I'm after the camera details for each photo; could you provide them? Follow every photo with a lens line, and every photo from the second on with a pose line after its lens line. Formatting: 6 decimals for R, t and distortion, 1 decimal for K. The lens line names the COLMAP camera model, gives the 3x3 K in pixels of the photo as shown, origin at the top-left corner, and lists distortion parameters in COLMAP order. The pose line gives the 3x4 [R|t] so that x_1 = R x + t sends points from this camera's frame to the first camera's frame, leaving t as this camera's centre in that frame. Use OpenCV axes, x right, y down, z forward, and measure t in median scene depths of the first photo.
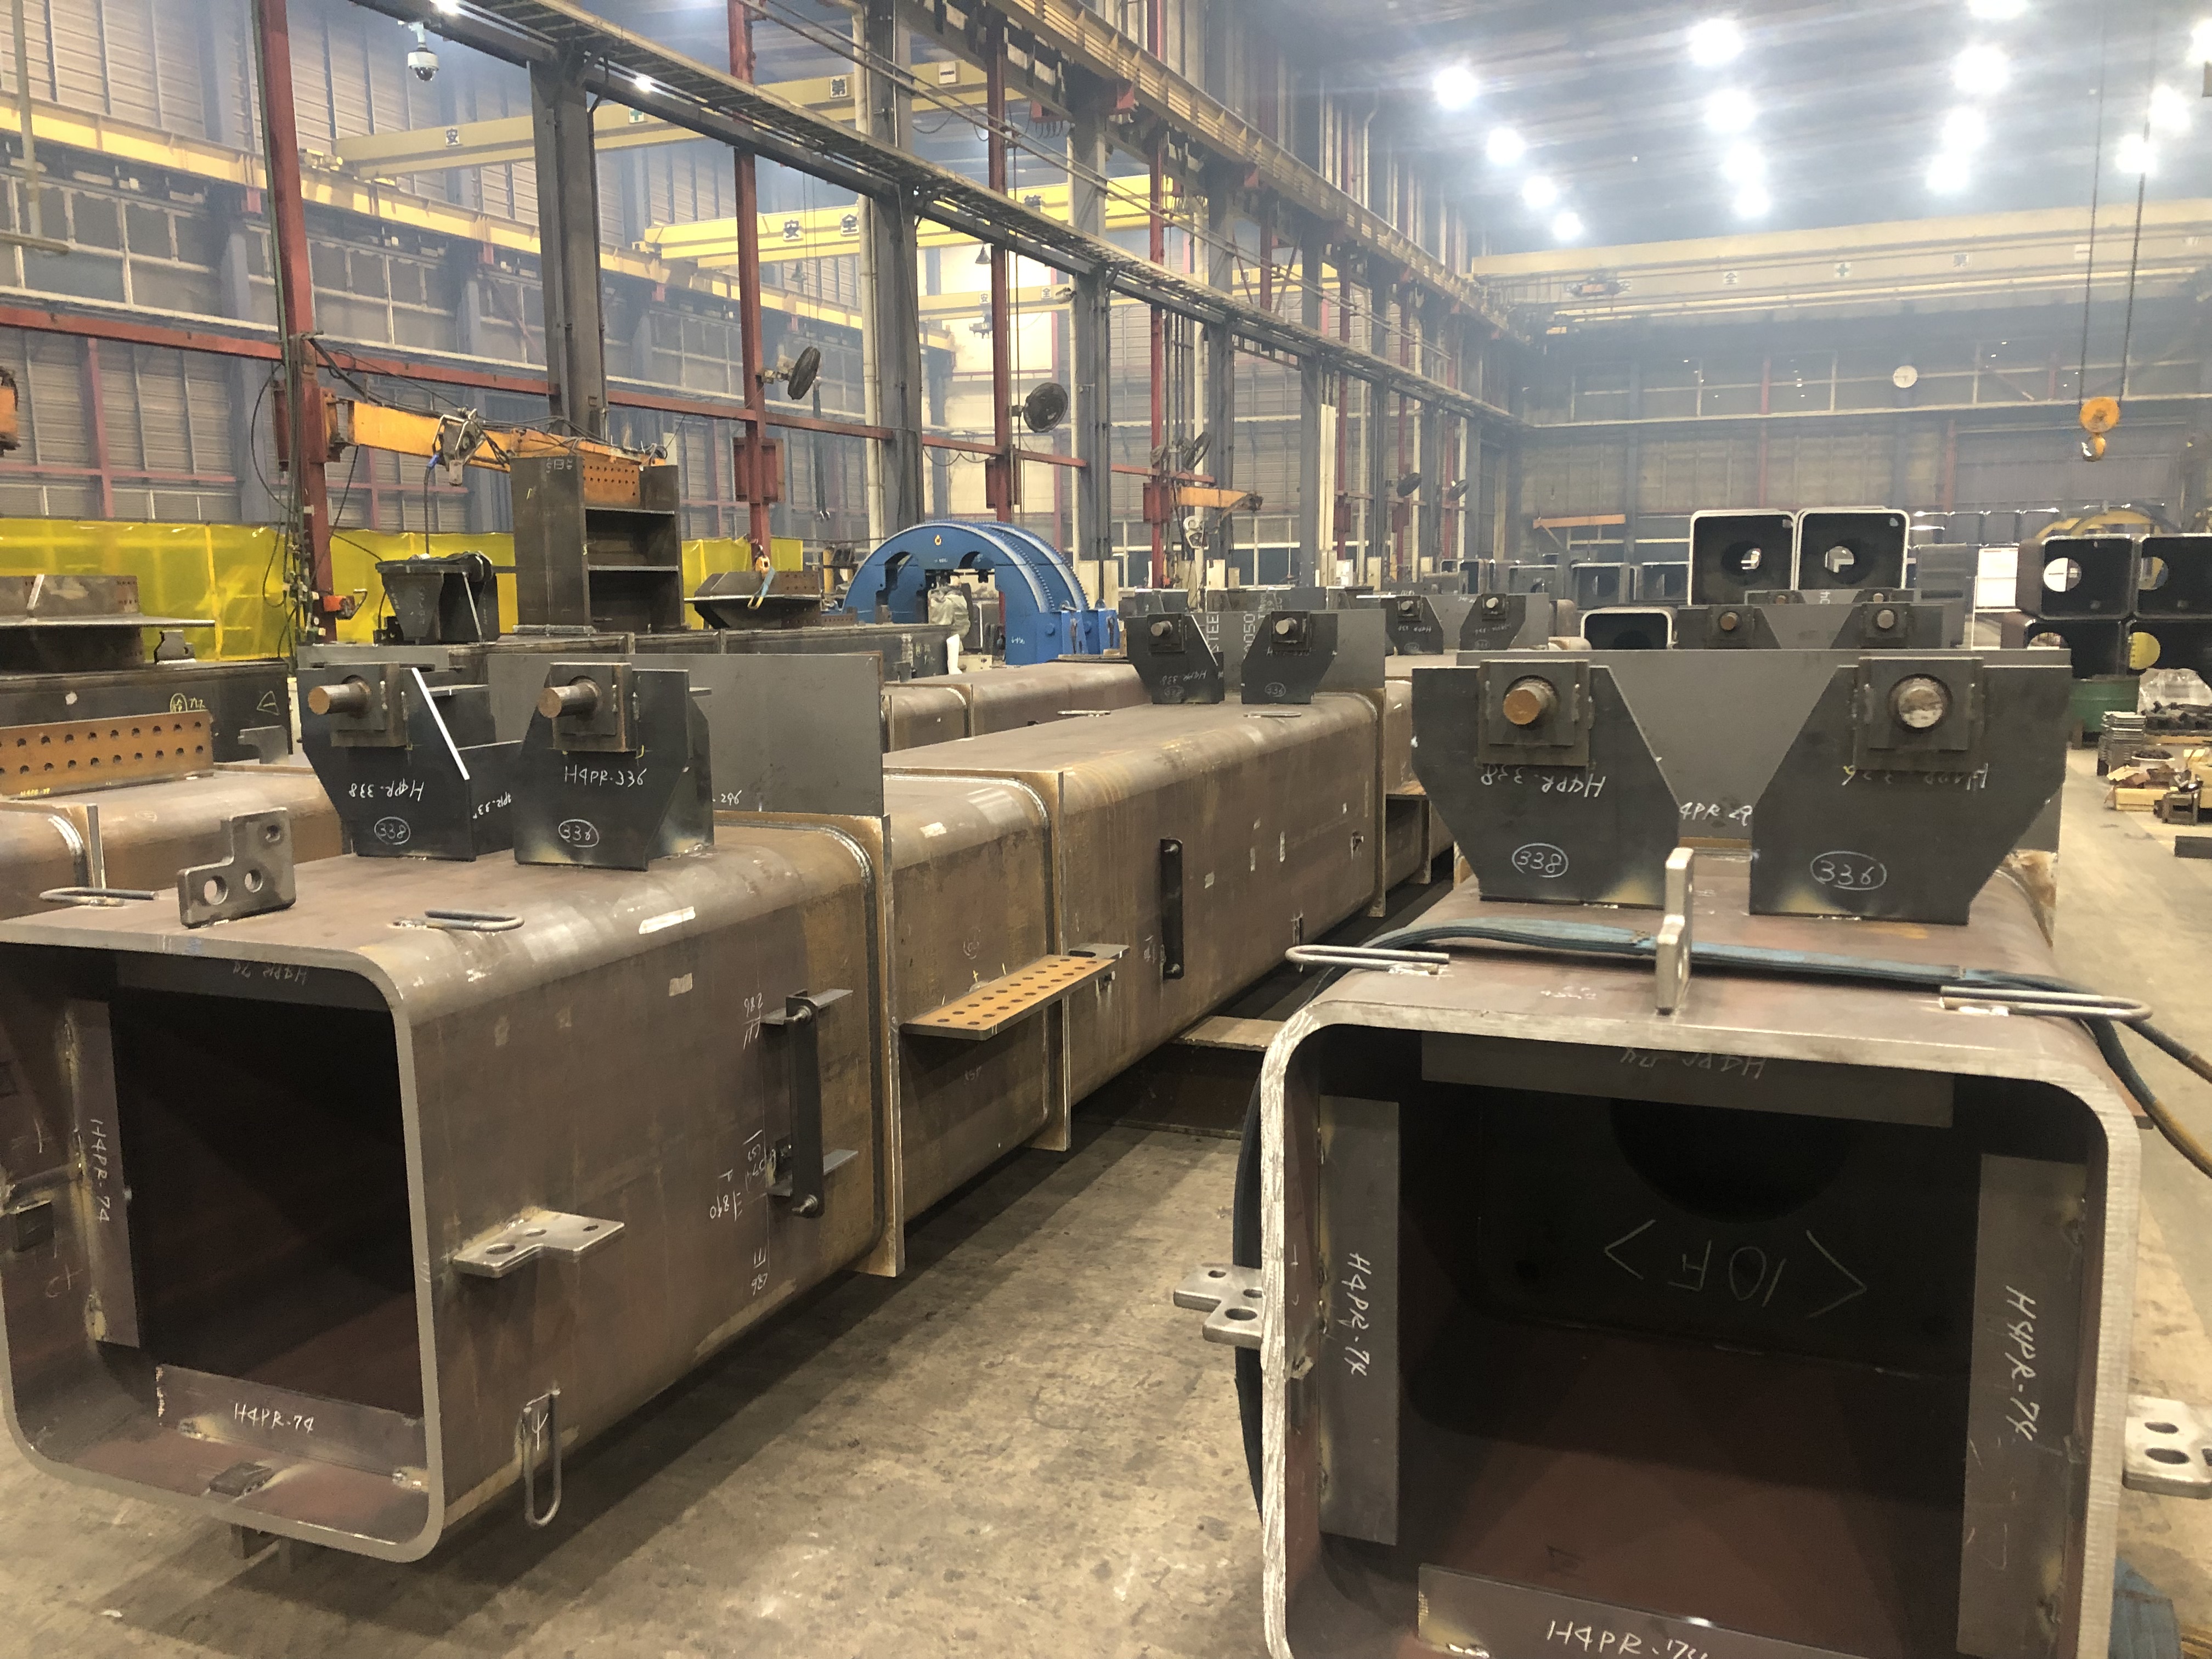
lens RADIAL K [[1819.7, 0, 1107.6], [0, 1819.7, 832.8], [0, 0, 1]] dist [0.006662, 0.006142]
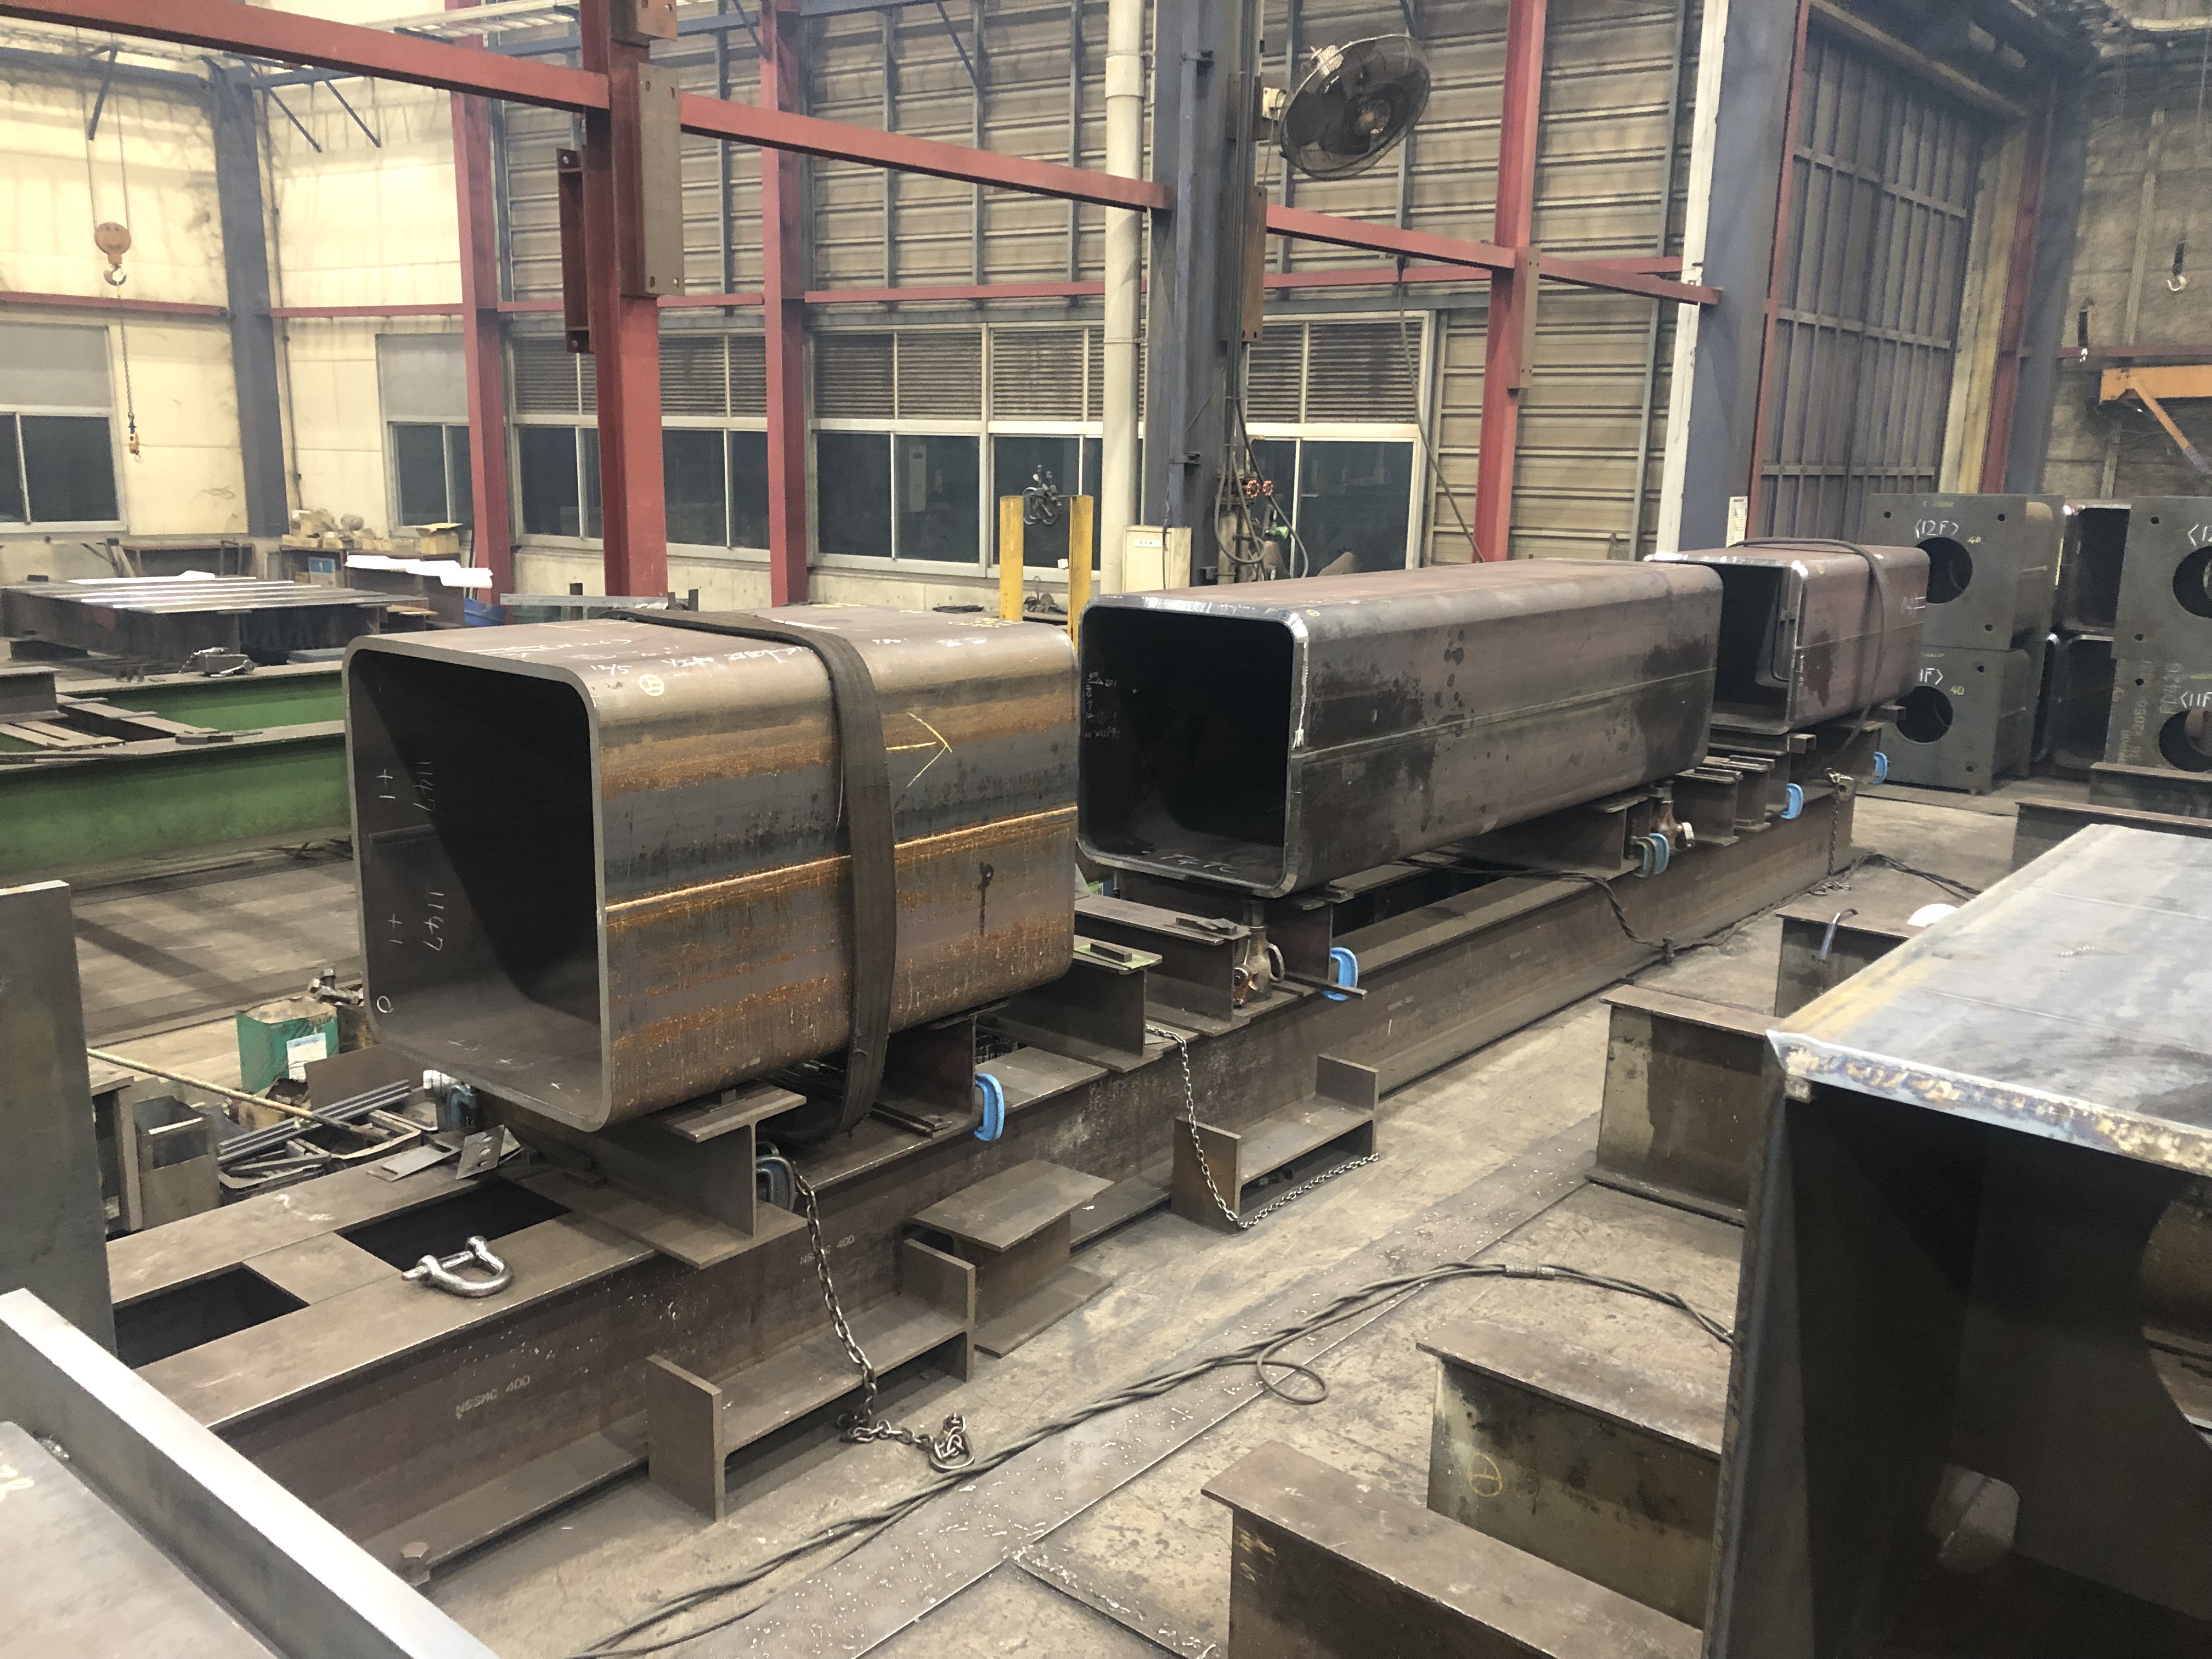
lens RADIAL K [[1819.7, 0, 1104.4], [0, 1819.7, 832.0], [0, 0, 1]] dist [0.006662, 0.006142]
pose [[0.954128, 0.094820, -0.283988, 0.171090], [-0.075325, 0.994039, 0.078825, -0.109359], [0.289769, -0.053818, 0.955582, 0.669330]]
